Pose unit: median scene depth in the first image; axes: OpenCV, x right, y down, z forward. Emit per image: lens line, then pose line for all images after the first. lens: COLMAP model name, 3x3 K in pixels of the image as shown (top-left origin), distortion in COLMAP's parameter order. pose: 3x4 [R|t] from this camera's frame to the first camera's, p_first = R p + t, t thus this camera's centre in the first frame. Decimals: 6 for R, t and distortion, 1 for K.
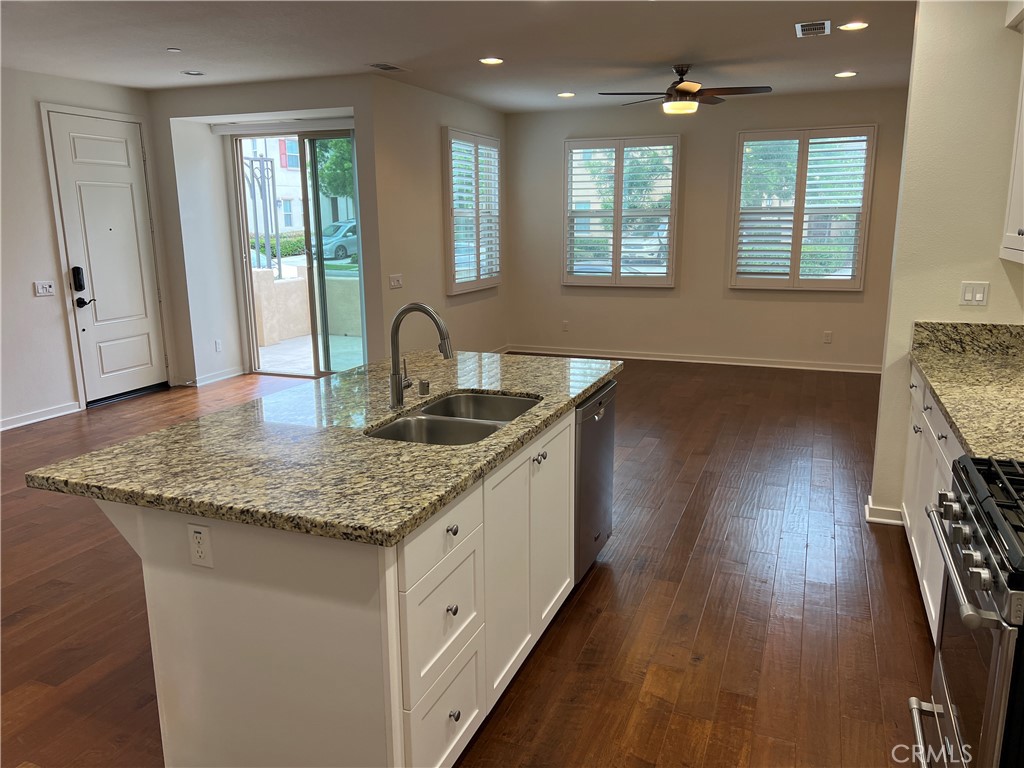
lens RADIAL K [[762.5, 0, 509.1], [0, 762.5, 389.9], [0, 0, 1]] dist [0.058616, -0.078417]
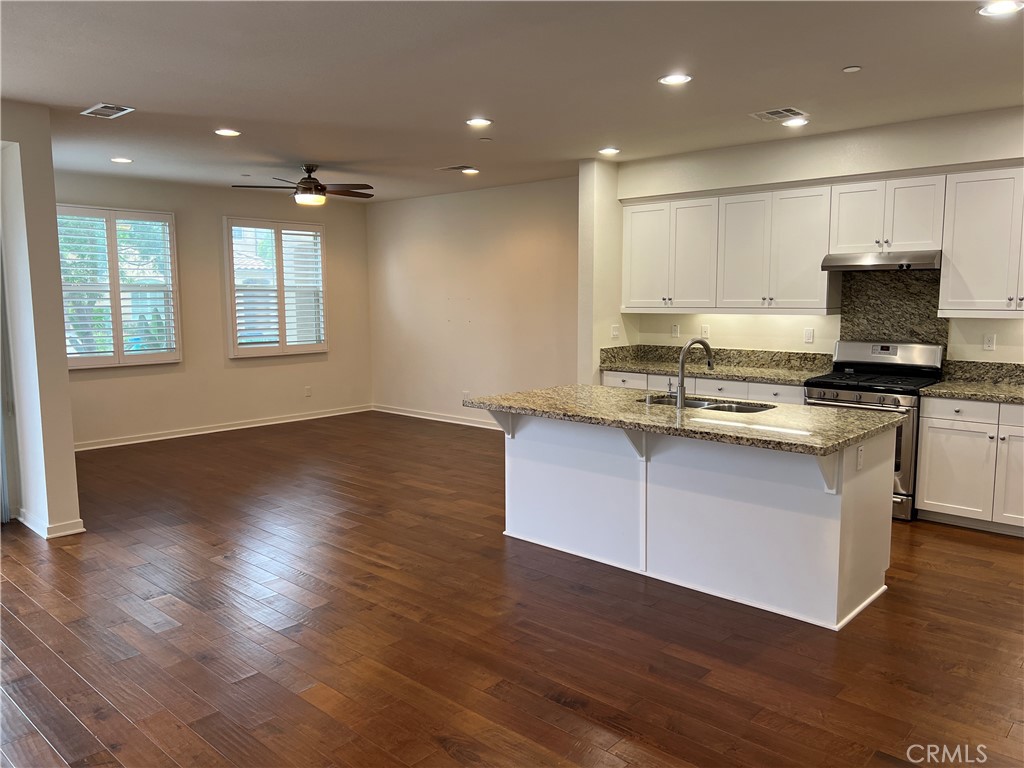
lens RADIAL K [[762.5, 0, 522.0], [0, 762.5, 389.5], [0, 0, 1]] dist [0.058616, -0.078417]
pose [[0.339692, -0.111134, 0.933948, -0.603337], [0.207514, 0.977380, 0.040826, -0.051599], [-0.917359, 0.179939, 0.355070, 0.264714]]
